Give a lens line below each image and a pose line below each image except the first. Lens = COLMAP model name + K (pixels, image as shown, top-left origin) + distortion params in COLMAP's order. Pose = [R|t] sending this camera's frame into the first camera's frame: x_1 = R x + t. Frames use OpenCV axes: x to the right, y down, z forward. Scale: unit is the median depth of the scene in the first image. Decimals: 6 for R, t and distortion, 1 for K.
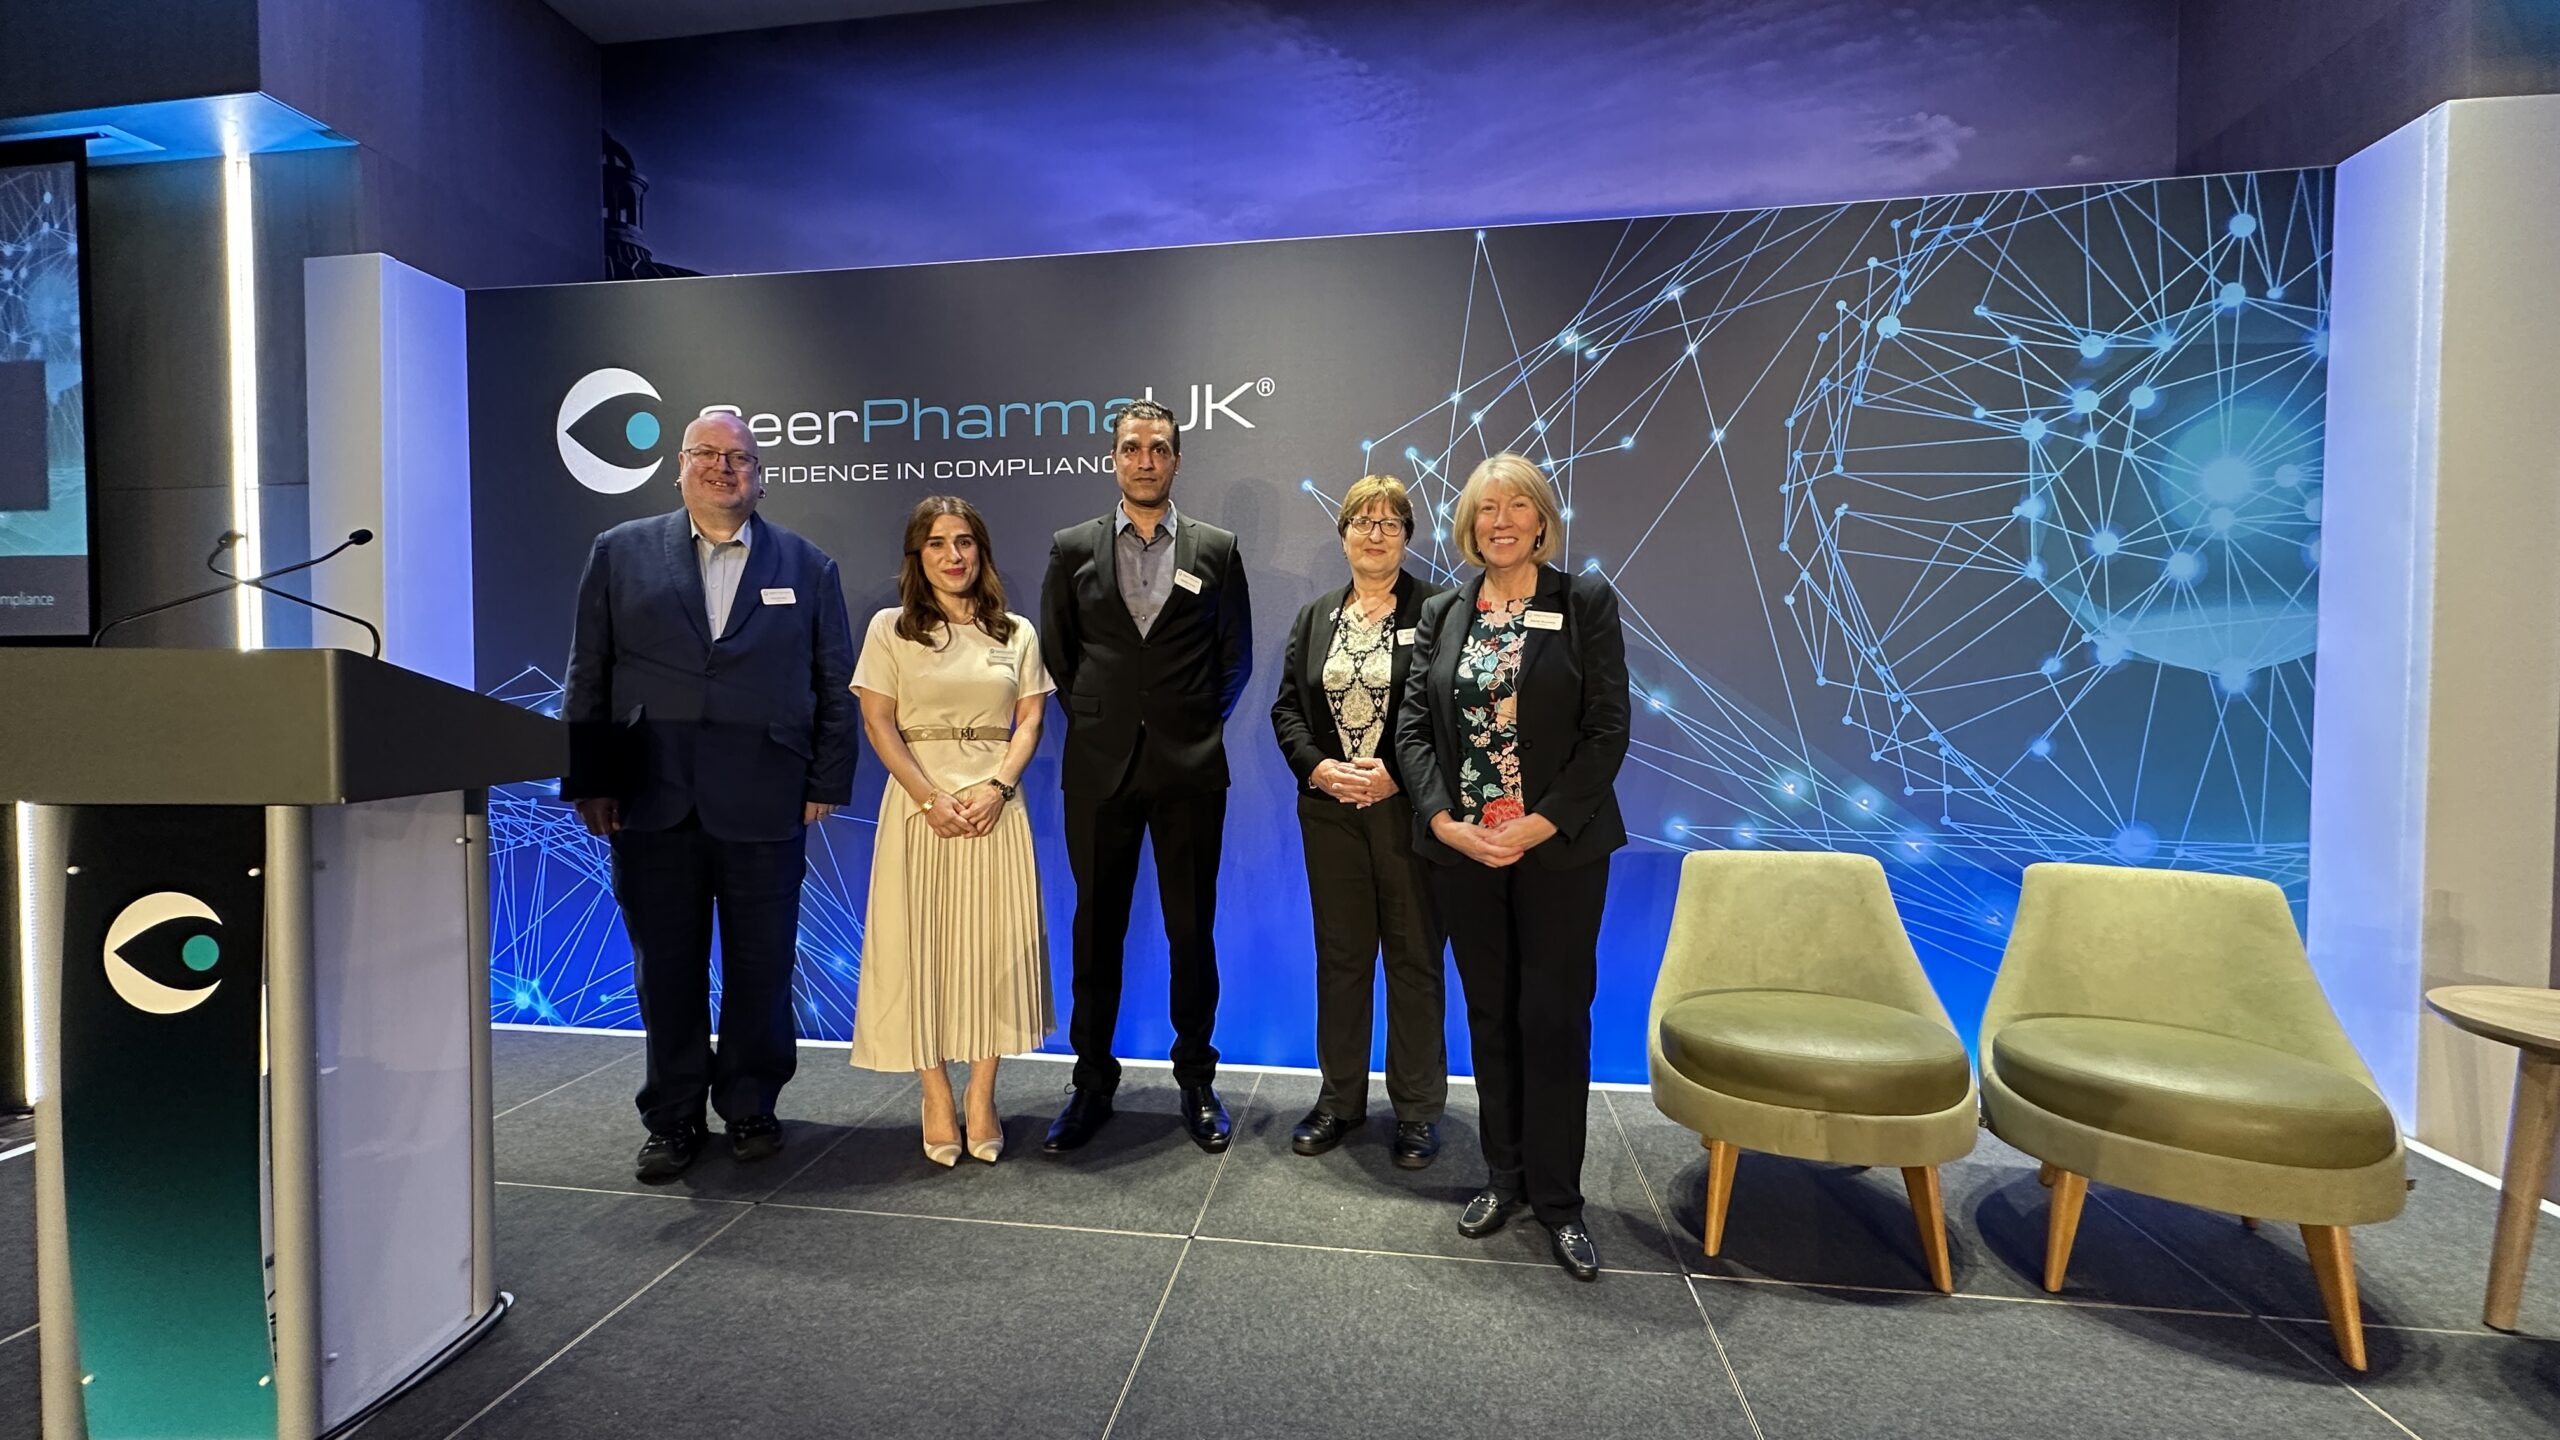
lens RADIAL K [[1016.1, 0, 1279.8], [0, 1016.1, 717.5], [0, 0, 1]] dist [0.001440, -0.002743]
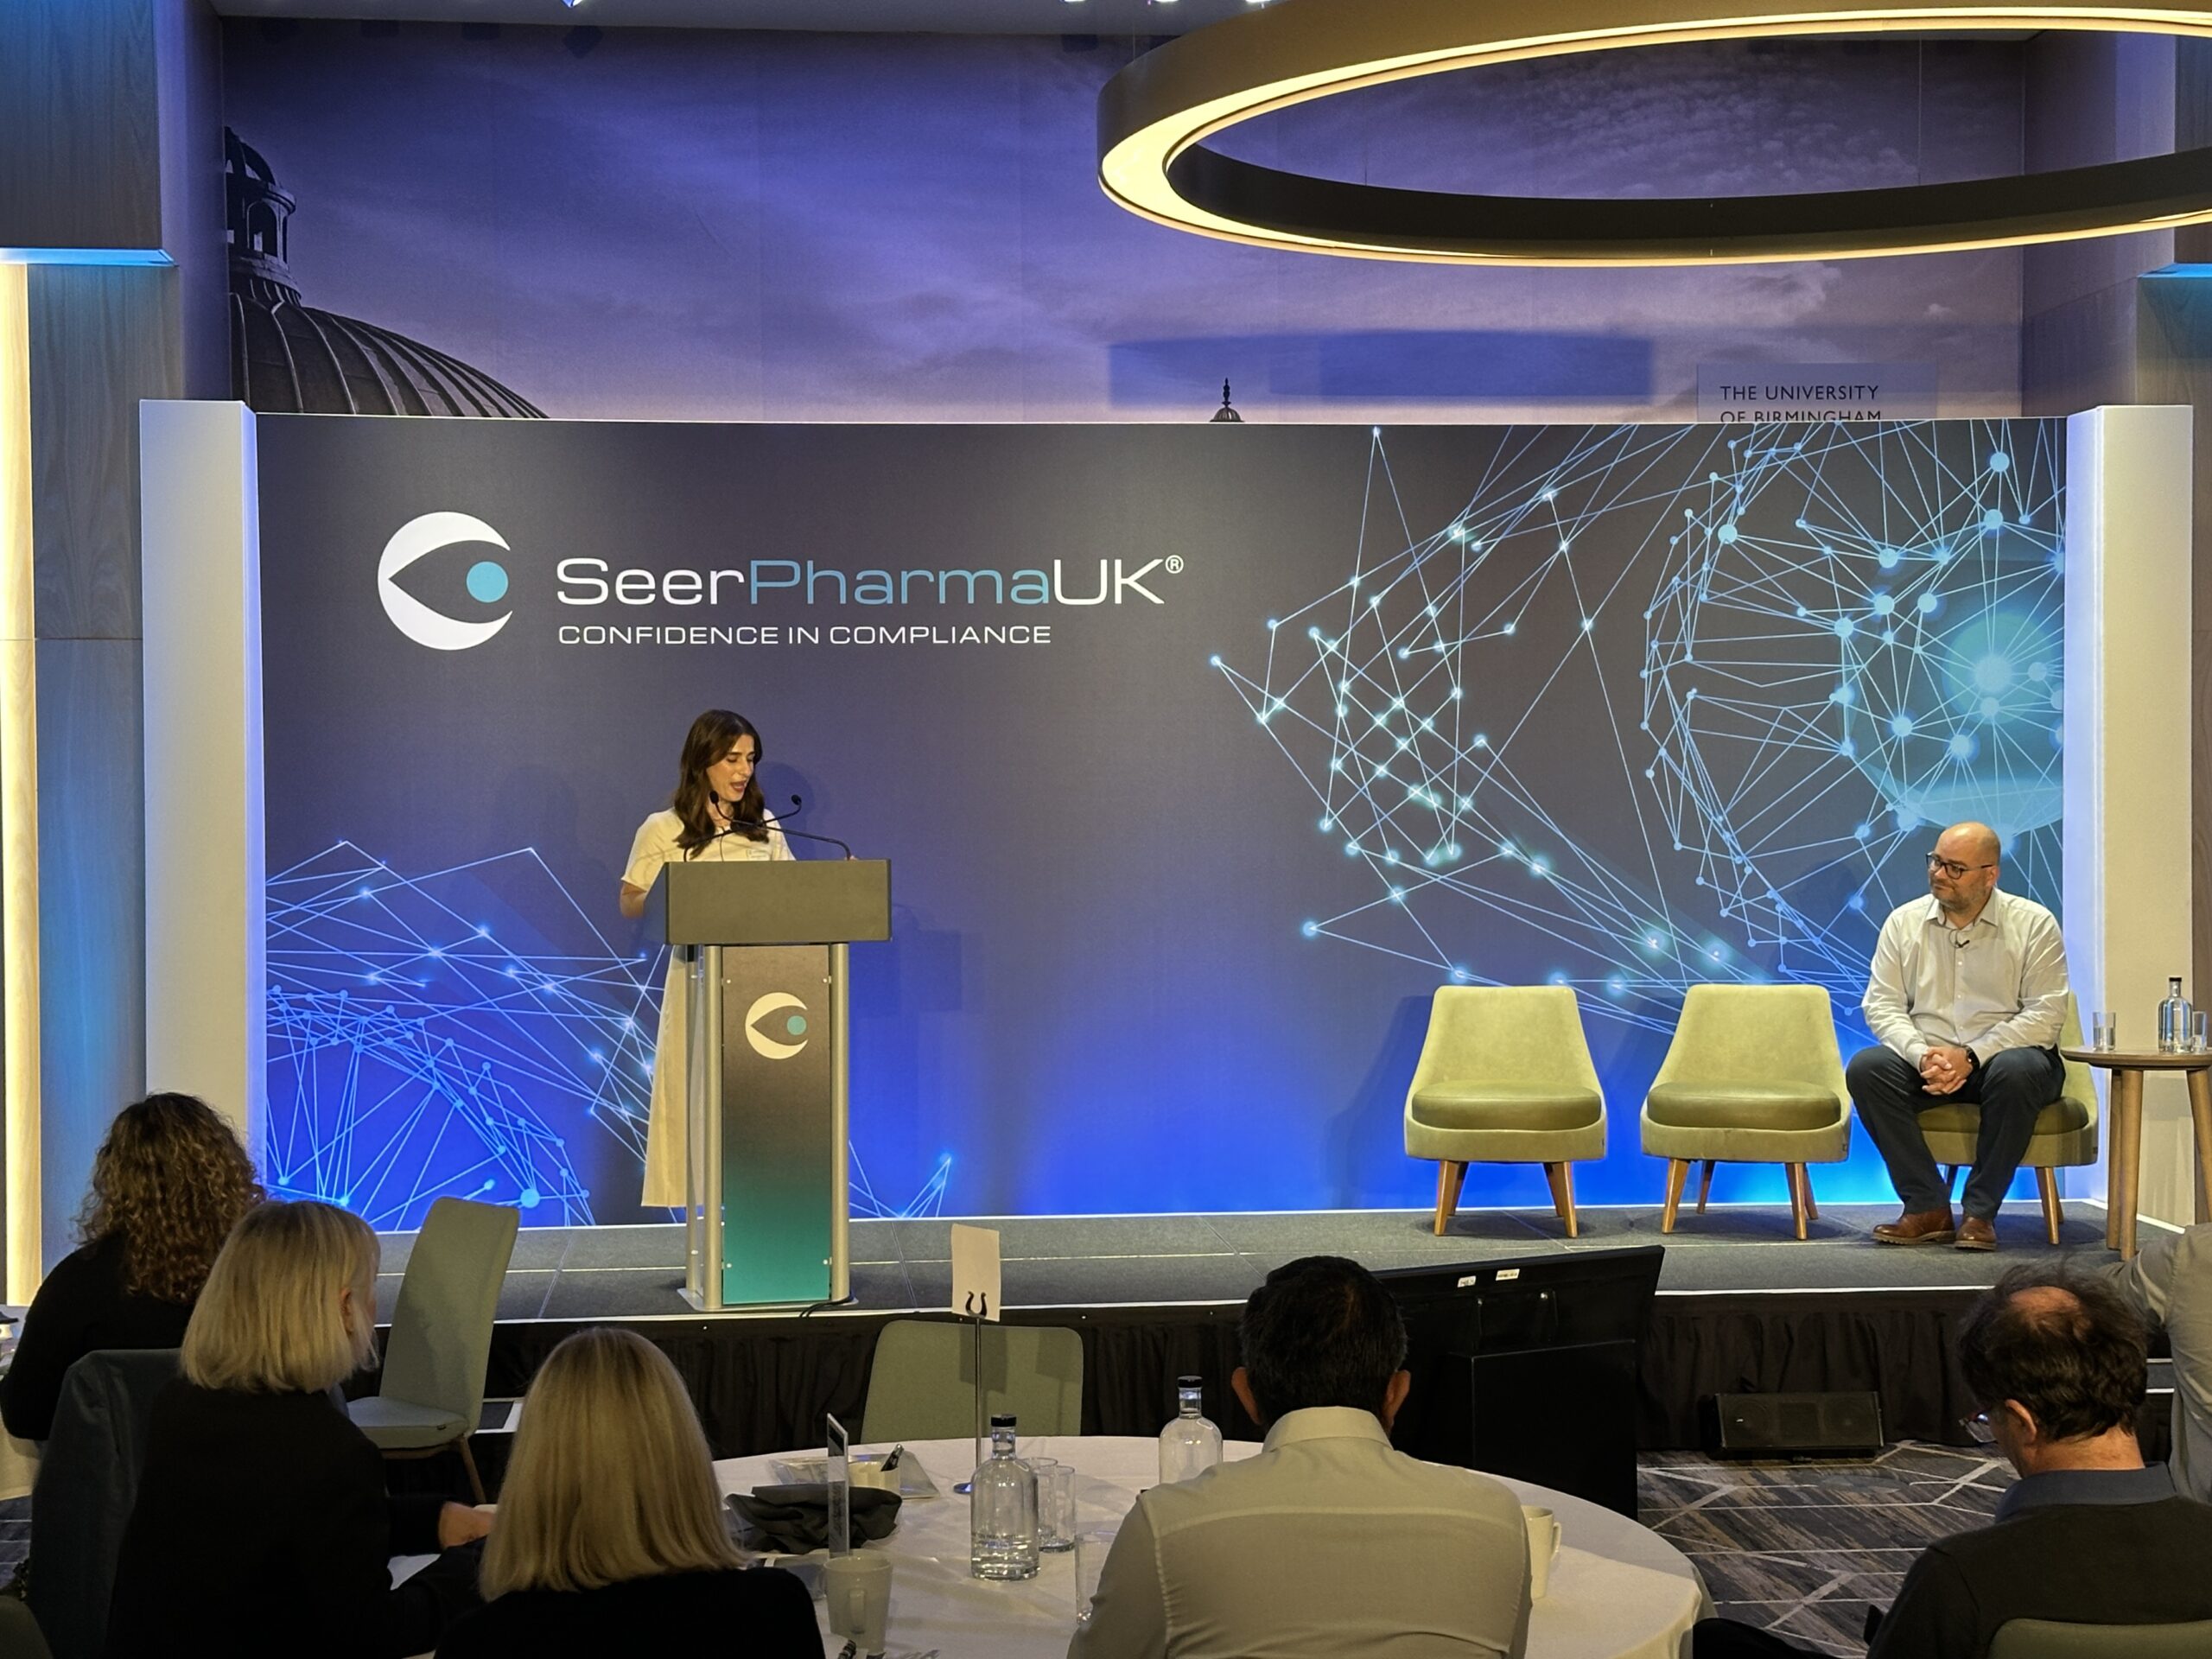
lens RADIAL K [[3526.1, 0, 1121.8], [0, 3526.1, 838.0], [0, 0, 1]] dist [0.153970, 0.000000]
pose [[0.970464, -0.011923, 0.240953, -0.989791], [0.014160, 0.999871, -0.007555, -0.024100], [-0.240832, 0.010744, 0.970507, -2.608616]]
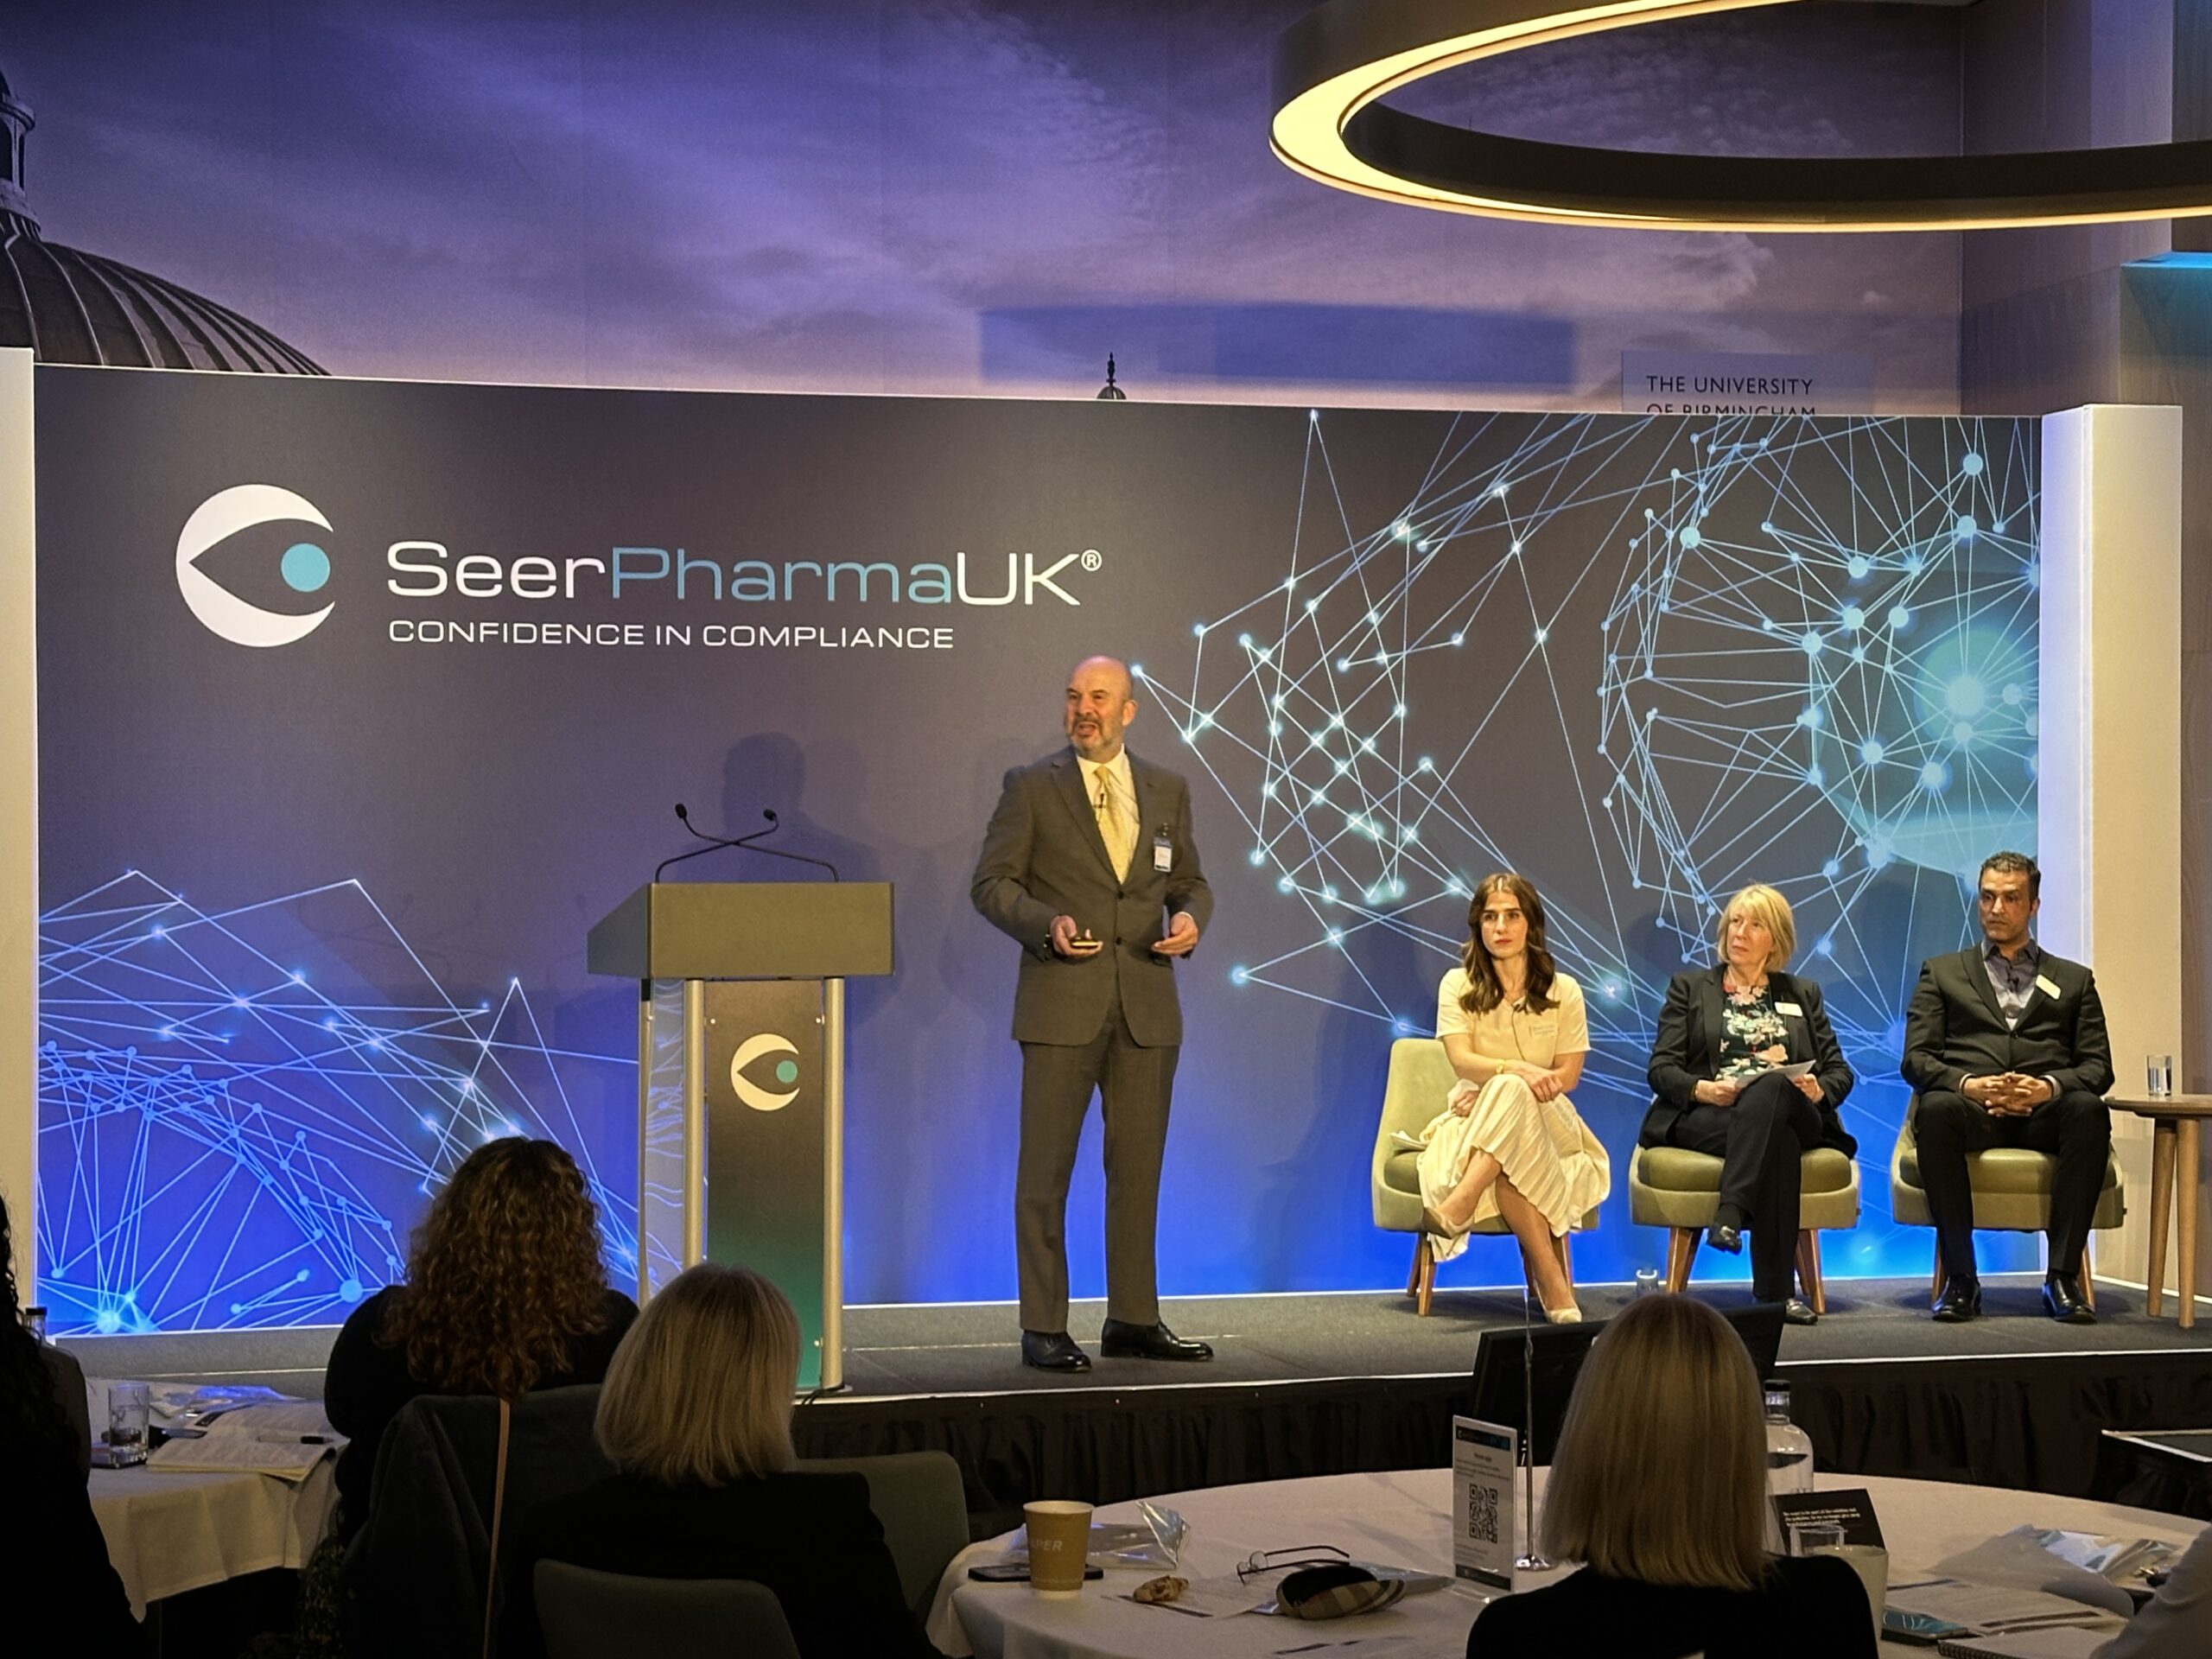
lens RADIAL K [[4203.2, 0, 1120.3], [0, 4203.2, 857.1], [0, 0, 1]] dist [0.148544, 0.000000]
pose [[0.919132, -0.003723, 0.393932, -1.560251], [0.013753, 0.999649, -0.022642, 0.024612], [-0.393709, 0.026229, 0.918861, -2.598165]]
